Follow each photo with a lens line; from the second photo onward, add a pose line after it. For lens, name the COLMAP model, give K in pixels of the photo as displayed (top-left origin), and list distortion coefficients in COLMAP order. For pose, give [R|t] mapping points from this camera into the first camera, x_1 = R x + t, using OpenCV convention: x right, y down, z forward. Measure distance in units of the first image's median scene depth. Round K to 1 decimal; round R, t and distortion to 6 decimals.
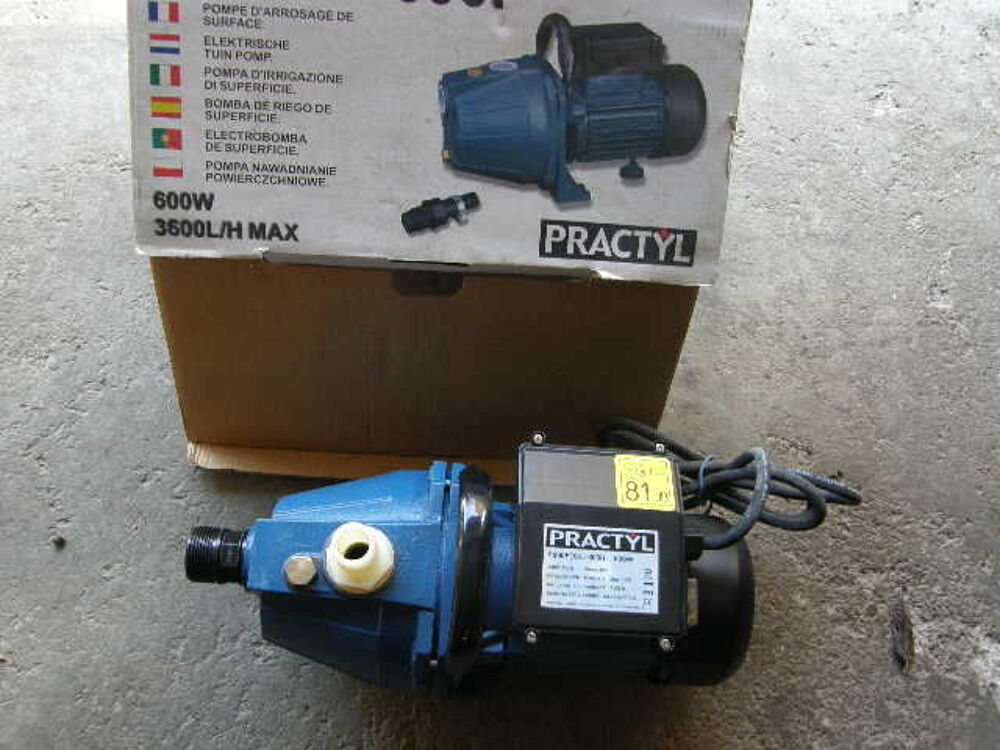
lens RADIAL K [[894.2, 0, 496.9], [0, 894.2, 409.4], [0, 0, 1]] dist [-0.136093, 0.069312]
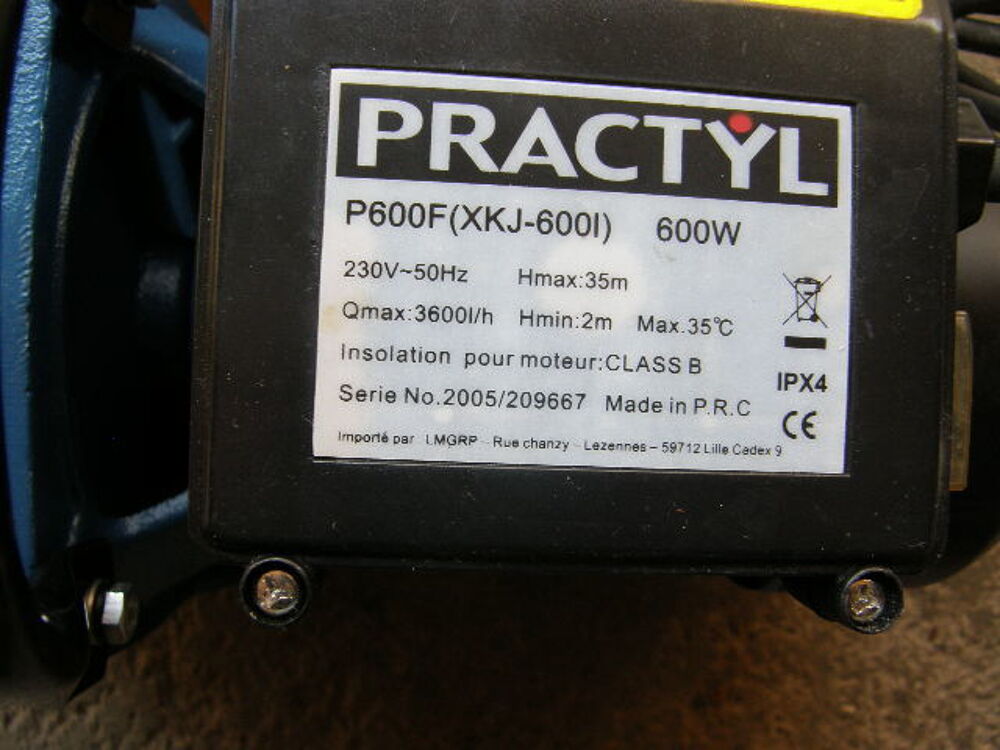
lens RADIAL K [[894.2, 0, 494.9], [0, 894.2, 376.7], [0, 0, 1]] dist [-0.136093, 0.069312]
pose [[0.999858, -0.015359, 0.006901, 0.088841], [0.012442, 0.950048, 0.311855, 0.131560], [-0.011346, -0.311725, 0.950105, 0.768111]]
